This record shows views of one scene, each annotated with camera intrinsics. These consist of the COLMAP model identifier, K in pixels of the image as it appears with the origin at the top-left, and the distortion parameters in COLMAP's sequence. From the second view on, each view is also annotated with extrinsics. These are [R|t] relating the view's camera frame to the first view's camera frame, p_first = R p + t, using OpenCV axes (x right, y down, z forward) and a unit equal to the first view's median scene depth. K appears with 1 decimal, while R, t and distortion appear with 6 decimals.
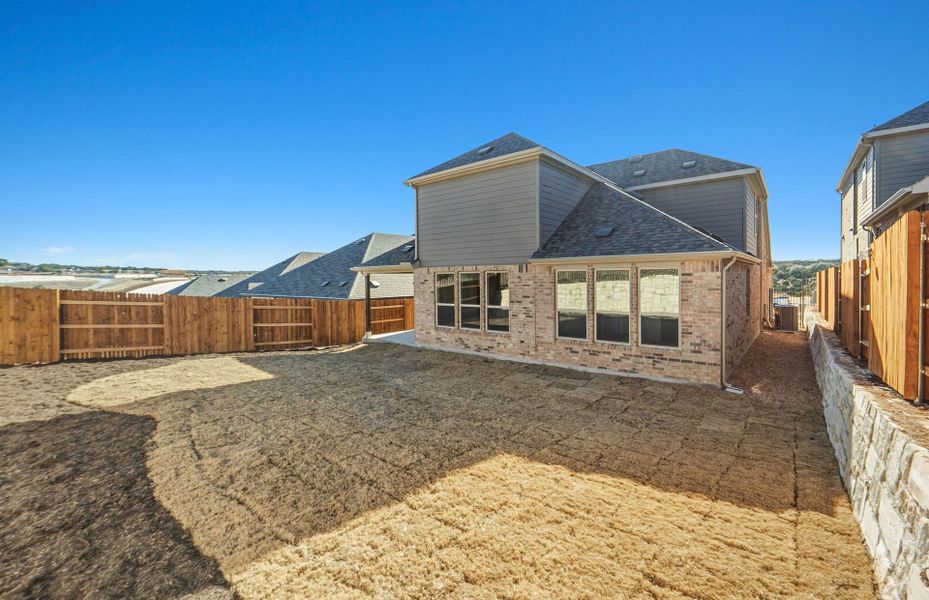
lens RADIAL K [[391.6, 0, 466.0], [0, 391.6, 293.0], [0, 0, 1]] dist [-0.009679, -0.000477]
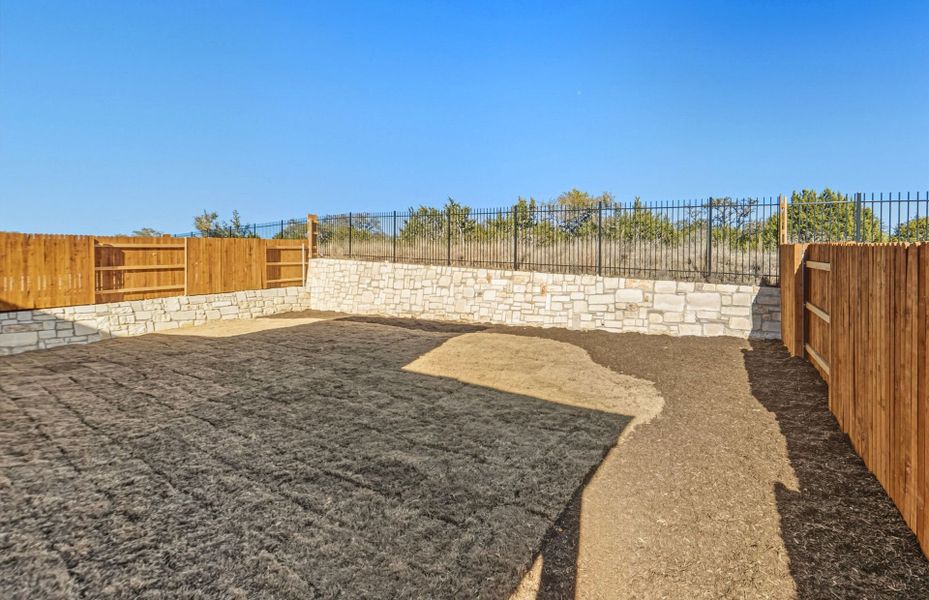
lens RADIAL K [[385.8, 0, 468.7], [0, 385.8, 292.3], [0, 0, 1]] dist [-0.008285, -0.000263]
pose [[-0.994394, 0.013838, -0.104833, -0.407270], [0.009093, 0.998918, 0.045611, 0.030320], [0.105351, 0.044402, -0.993443, 1.339049]]
